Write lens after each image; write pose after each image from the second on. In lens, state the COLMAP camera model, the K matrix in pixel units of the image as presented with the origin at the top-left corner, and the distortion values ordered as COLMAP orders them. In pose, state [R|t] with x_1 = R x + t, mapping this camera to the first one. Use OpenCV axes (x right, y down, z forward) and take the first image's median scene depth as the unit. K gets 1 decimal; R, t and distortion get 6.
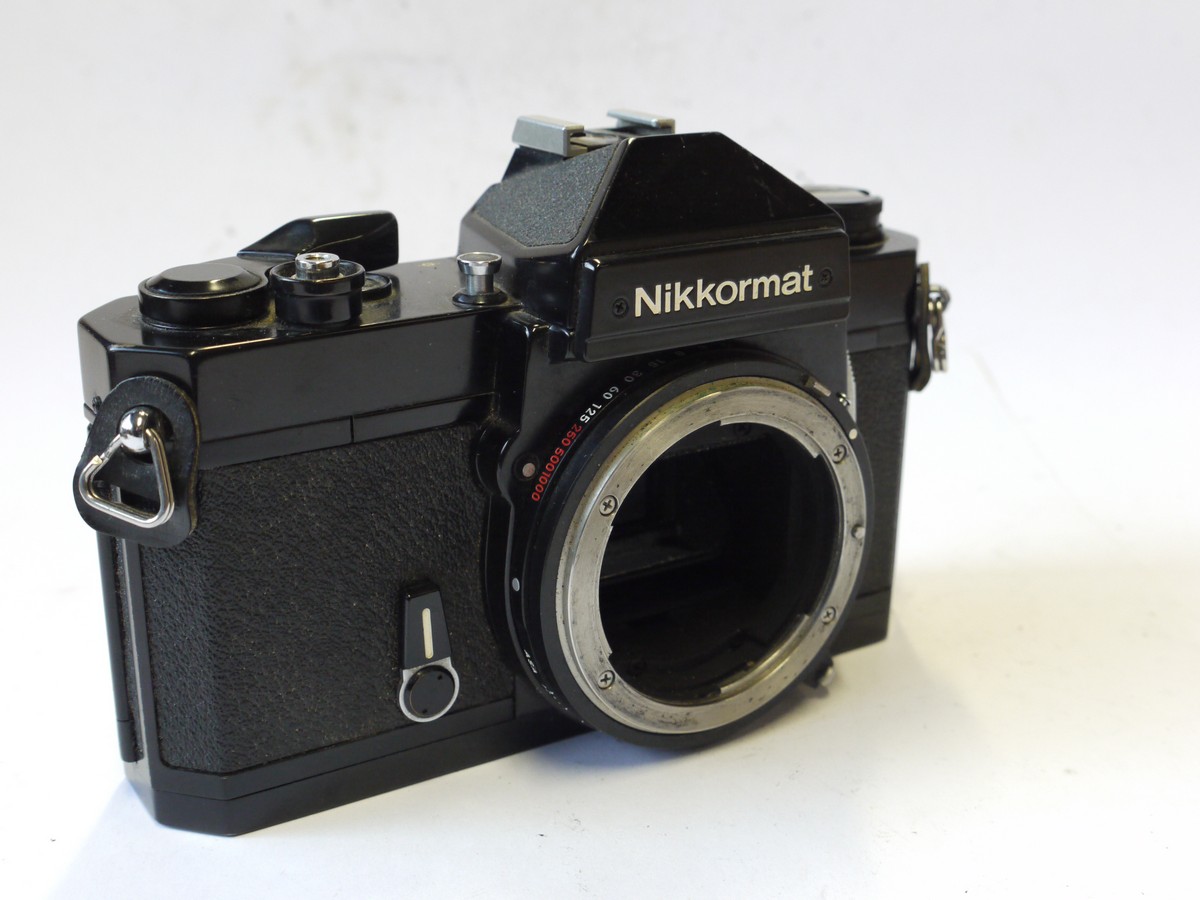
lens RADIAL K [[1609.2, 0, 597.8], [0, 1609.2, 451.4], [0, 0, 1]] dist [-0.039125, 0.000000]
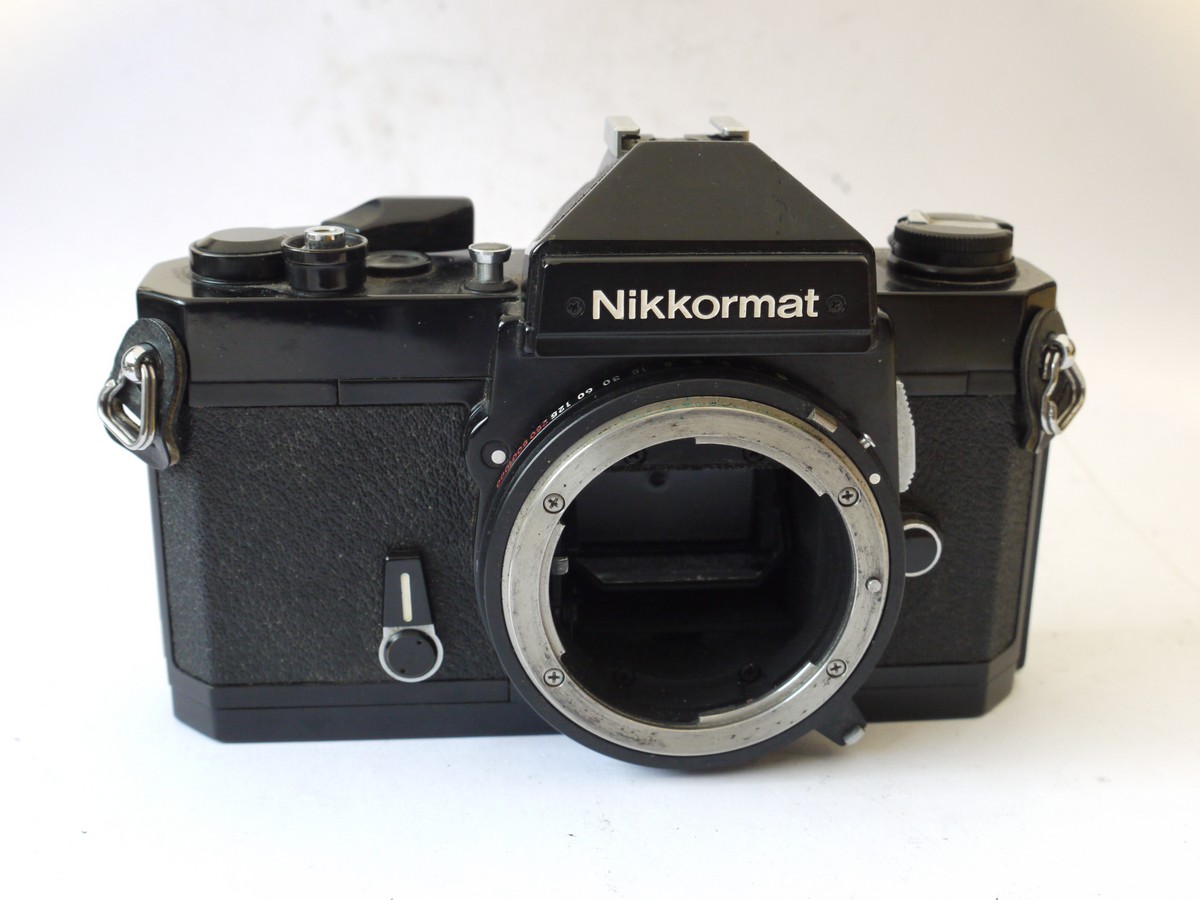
lens RADIAL K [[1609.2, 0, 597.2], [0, 1609.2, 448.9], [0, 0, 1]] dist [-0.039125, 0.000000]
pose [[0.883686, 0.148281, -0.443974, 0.460432], [-0.153406, 0.987857, 0.024590, -0.028101], [0.442229, 0.046379, 0.895702, 0.108482]]
